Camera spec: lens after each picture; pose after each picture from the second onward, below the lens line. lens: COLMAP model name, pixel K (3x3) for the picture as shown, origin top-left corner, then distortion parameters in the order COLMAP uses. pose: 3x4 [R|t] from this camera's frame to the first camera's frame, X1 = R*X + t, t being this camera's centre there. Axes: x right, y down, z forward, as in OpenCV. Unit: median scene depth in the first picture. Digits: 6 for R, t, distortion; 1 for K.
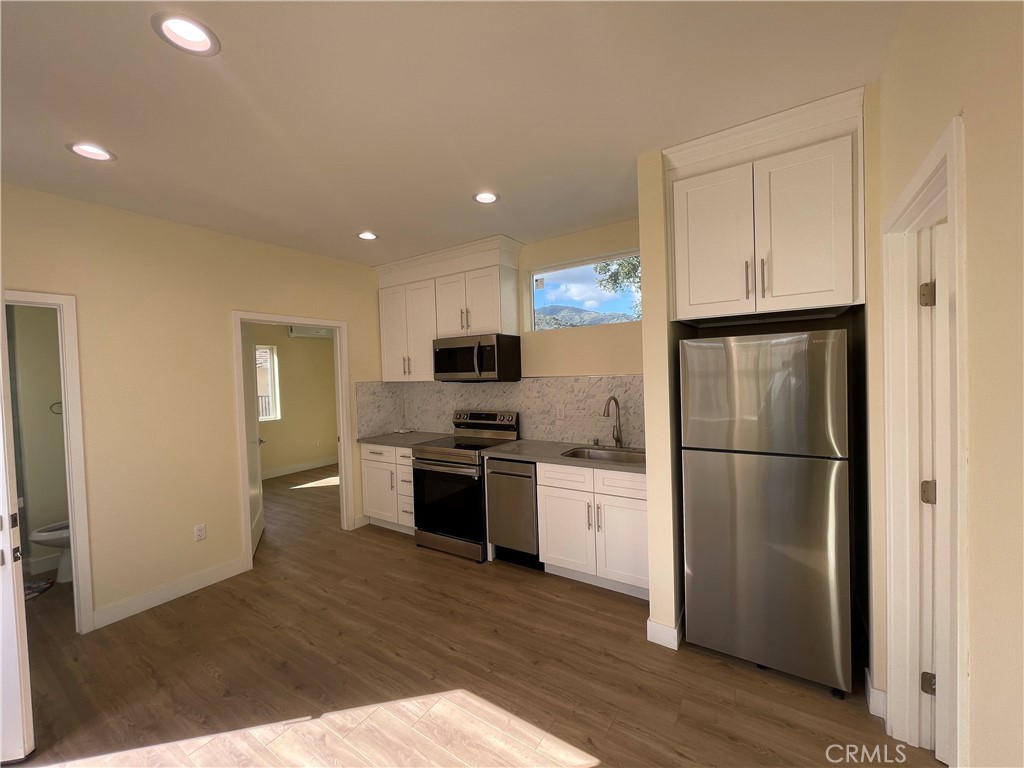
lens RADIAL K [[412.9, 0, 509.3], [0, 412.9, 384.7], [0, 0, 1]] dist [0.000962, 0.000333]
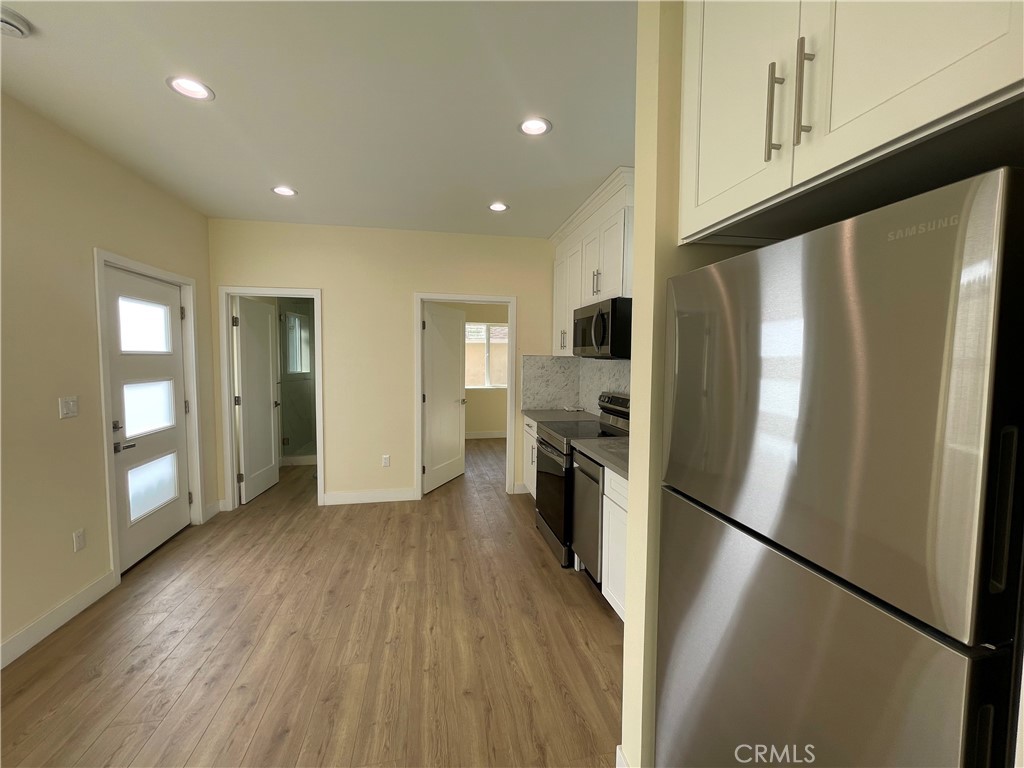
lens RADIAL K [[412.9, 0, 509.3], [0, 412.9, 384.7], [0, 0, 1]] dist [0.000962, 0.000333]
pose [[0.700257, 0.083754, -0.708961, 0.396979], [-0.050440, 0.996417, 0.067891, -0.000861], [0.712107, -0.011781, 0.701972, 0.294893]]
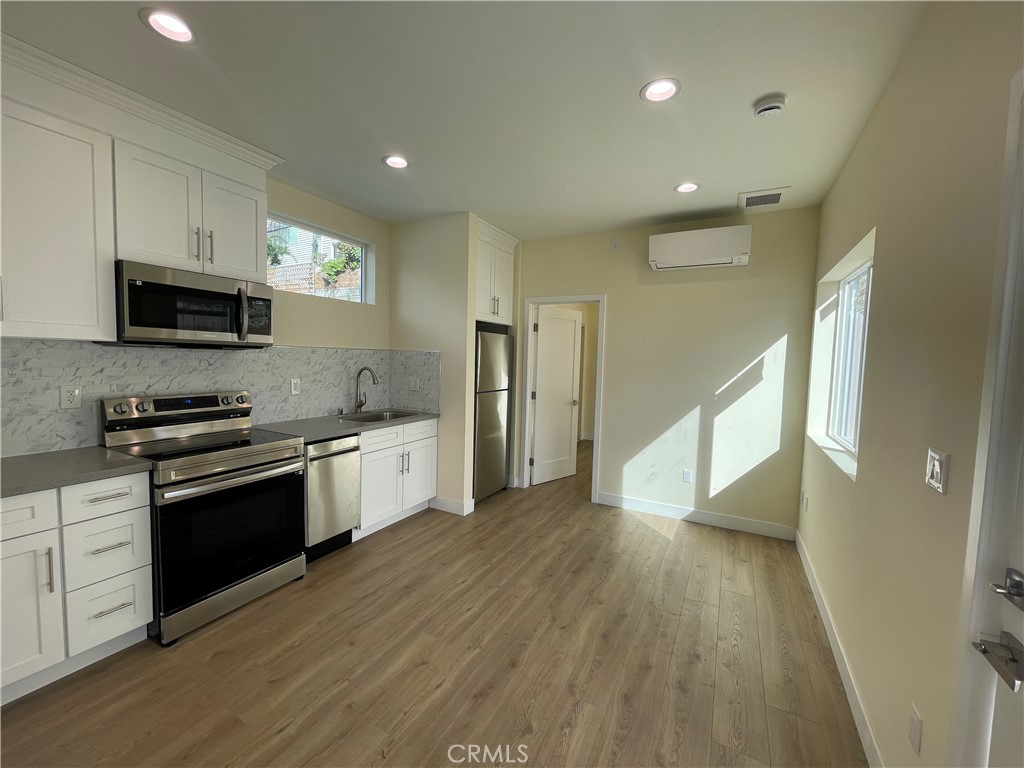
lens RADIAL K [[412.9, 0, 509.3], [0, 412.9, 384.7], [0, 0, 1]] dist [0.000962, 0.000333]
pose [[-0.088716, -0.035870, 0.995411, -0.812675], [0.006530, 0.999309, 0.036592, 0.032901], [-0.996036, 0.009746, -0.088420, 0.619903]]
